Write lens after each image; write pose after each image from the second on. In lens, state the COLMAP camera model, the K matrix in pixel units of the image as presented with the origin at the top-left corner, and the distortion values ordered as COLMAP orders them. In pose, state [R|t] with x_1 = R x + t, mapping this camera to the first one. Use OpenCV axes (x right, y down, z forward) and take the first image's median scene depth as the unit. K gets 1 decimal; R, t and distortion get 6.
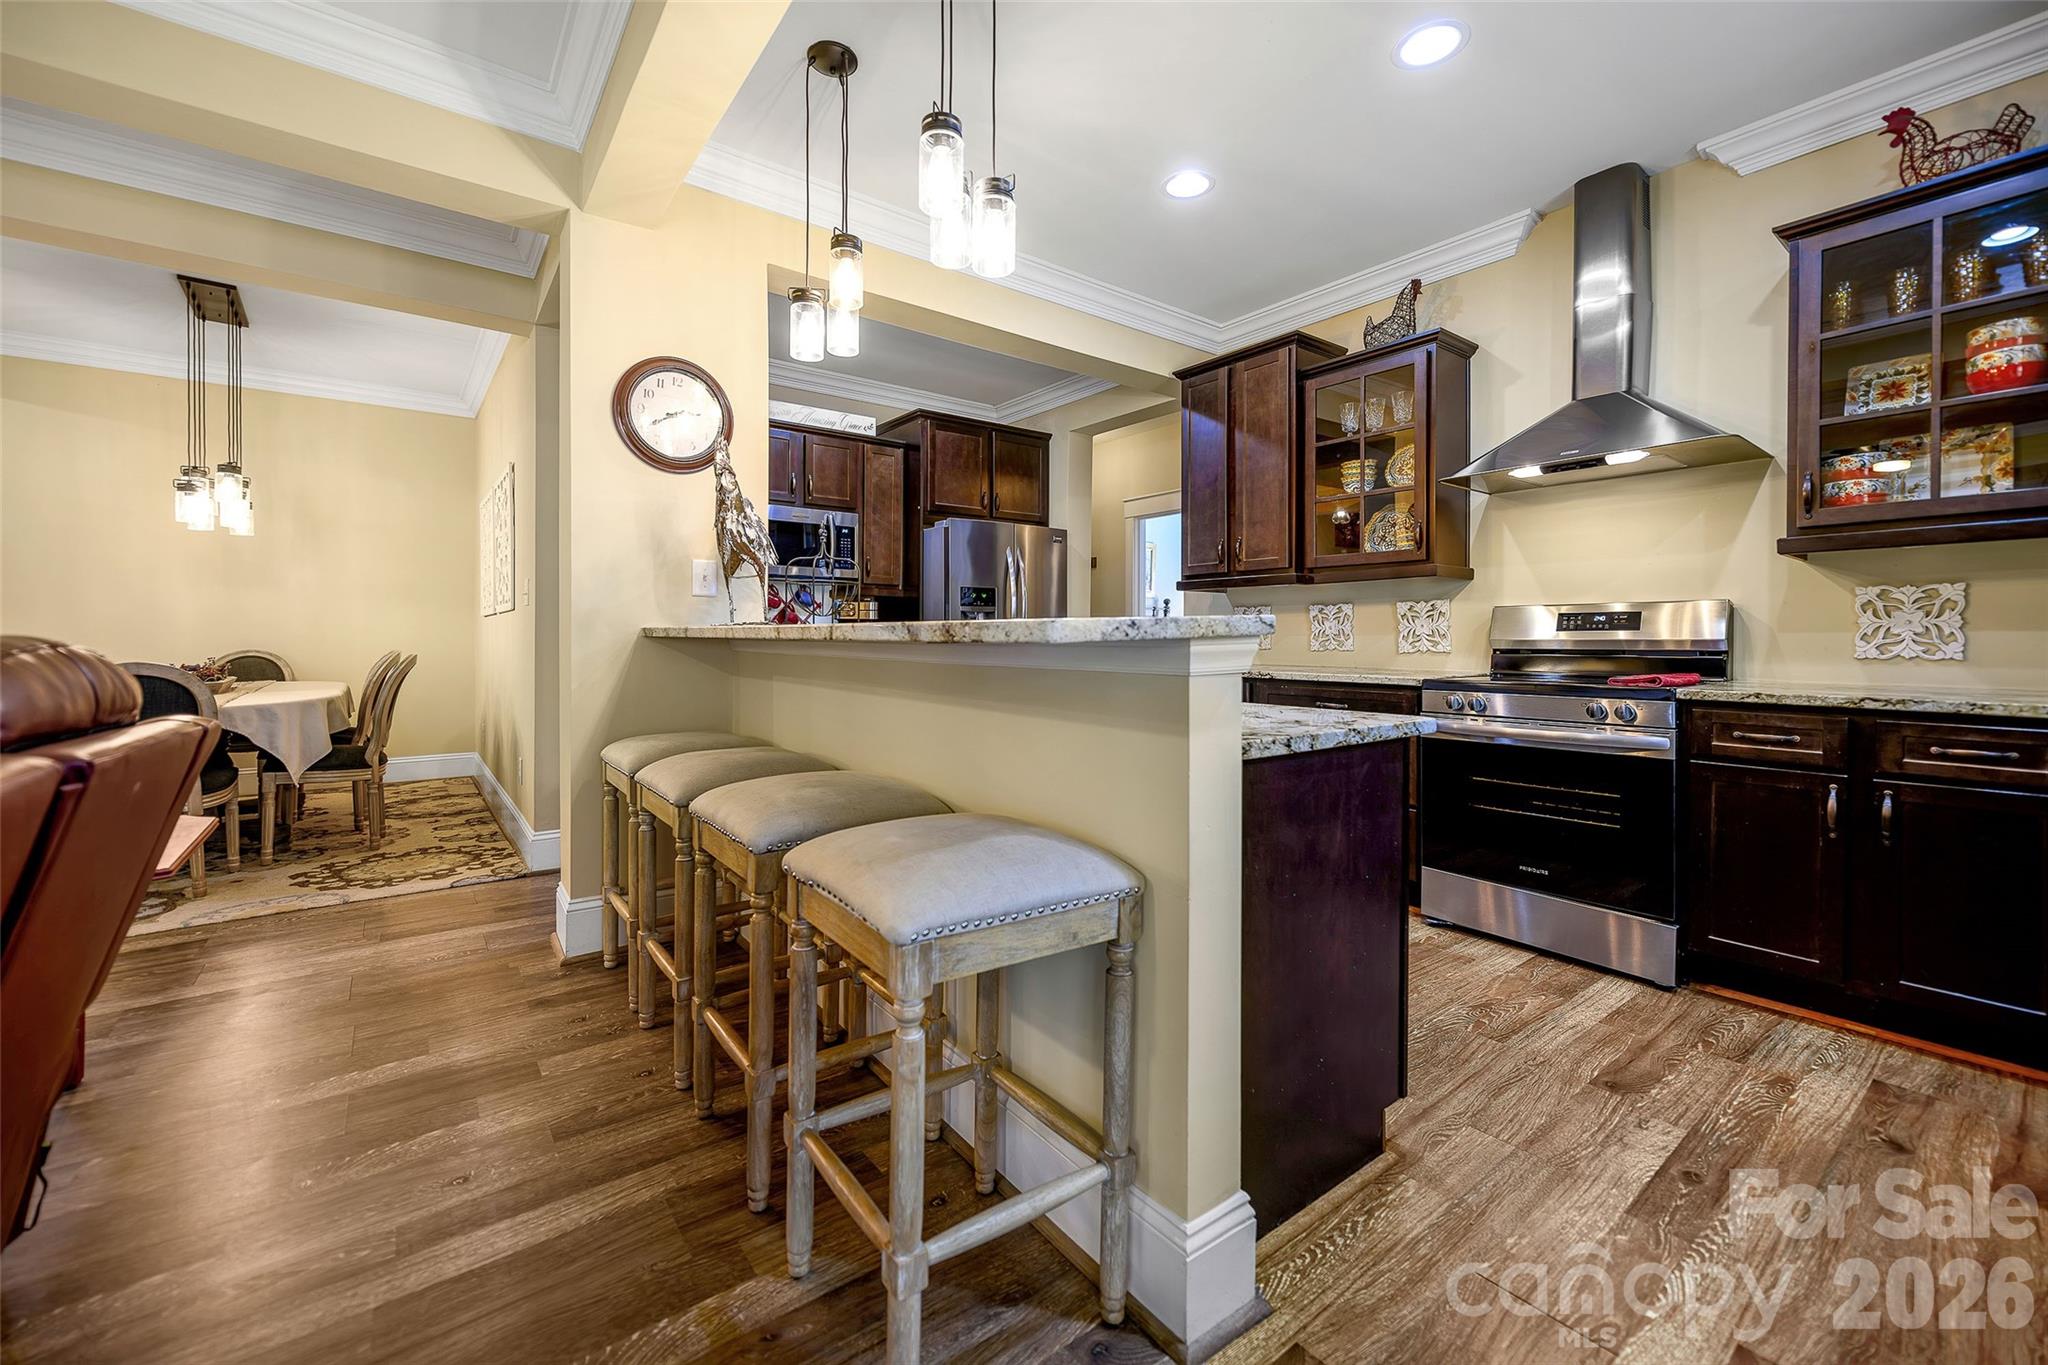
lens RADIAL K [[832.3, 0, 1024.4], [0, 832.3, 649.5], [0, 0, 1]] dist [0.002349, -0.001128]
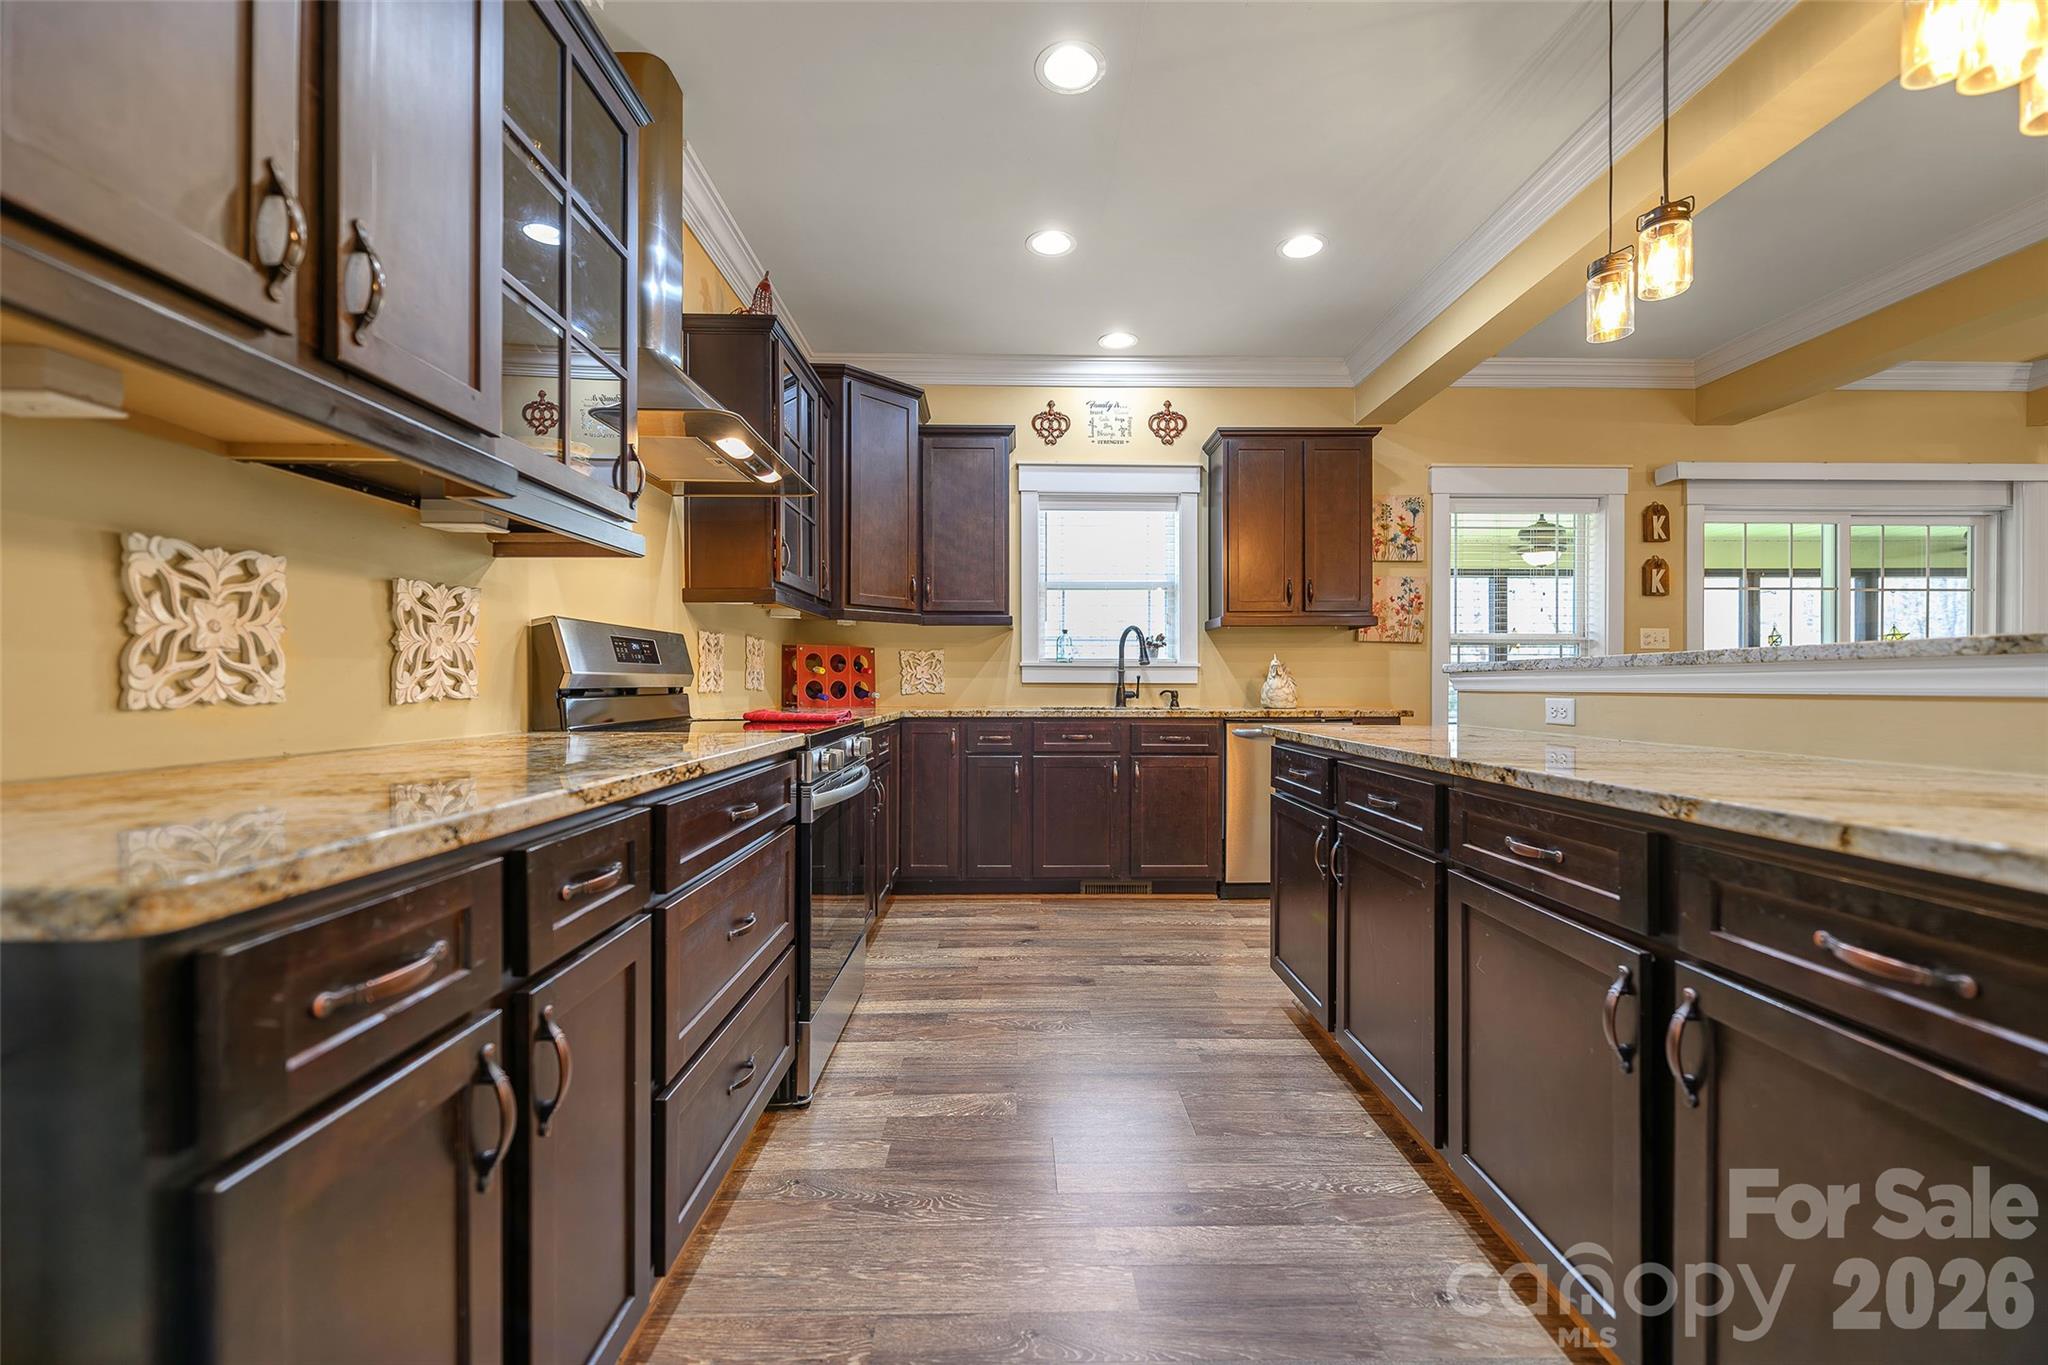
lens RADIAL K [[832.3, 0, 1020.5], [0, 832.3, 676.2], [0, 0, 1]] dist [0.002349, -0.001128]
pose [[-0.810023, -0.003590, 0.586388, -0.041981], [-0.000481, 0.999985, 0.005458, -0.016021], [-0.586398, 0.004139, -0.810012, 1.581600]]
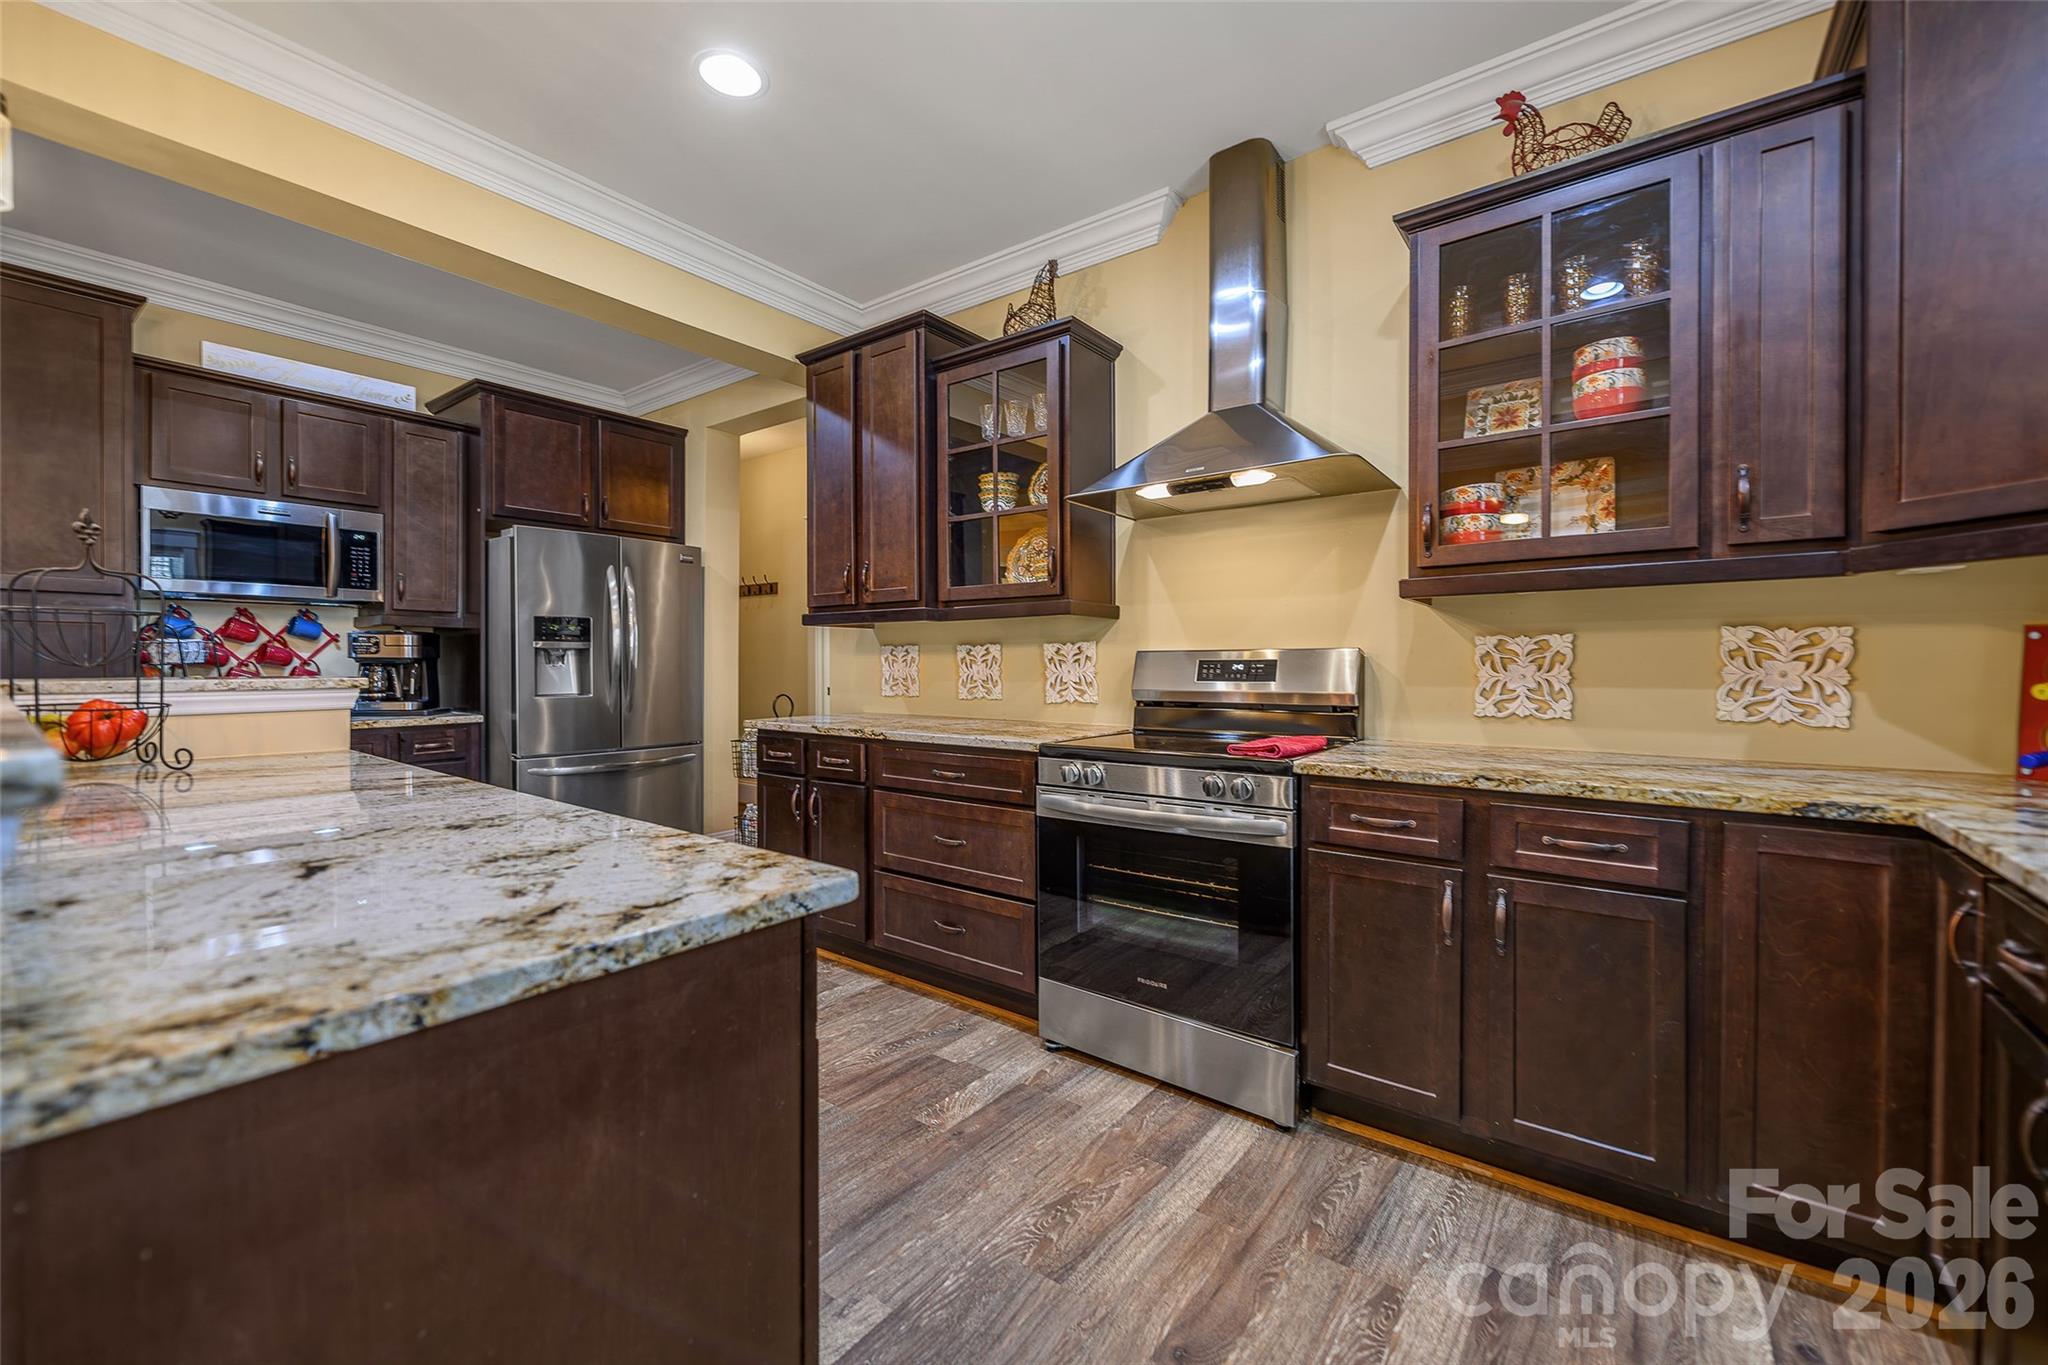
lens RADIAL K [[832.3, 0, 1028.9], [0, 832.3, 675.8], [0, 0, 1]] dist [0.002349, -0.001128]
pose [[0.962889, -0.004446, 0.269860, 0.279271], [0.004655, 0.999989, -0.000136, -0.032766], [-0.269856, 0.001388, 0.962900, 0.254527]]
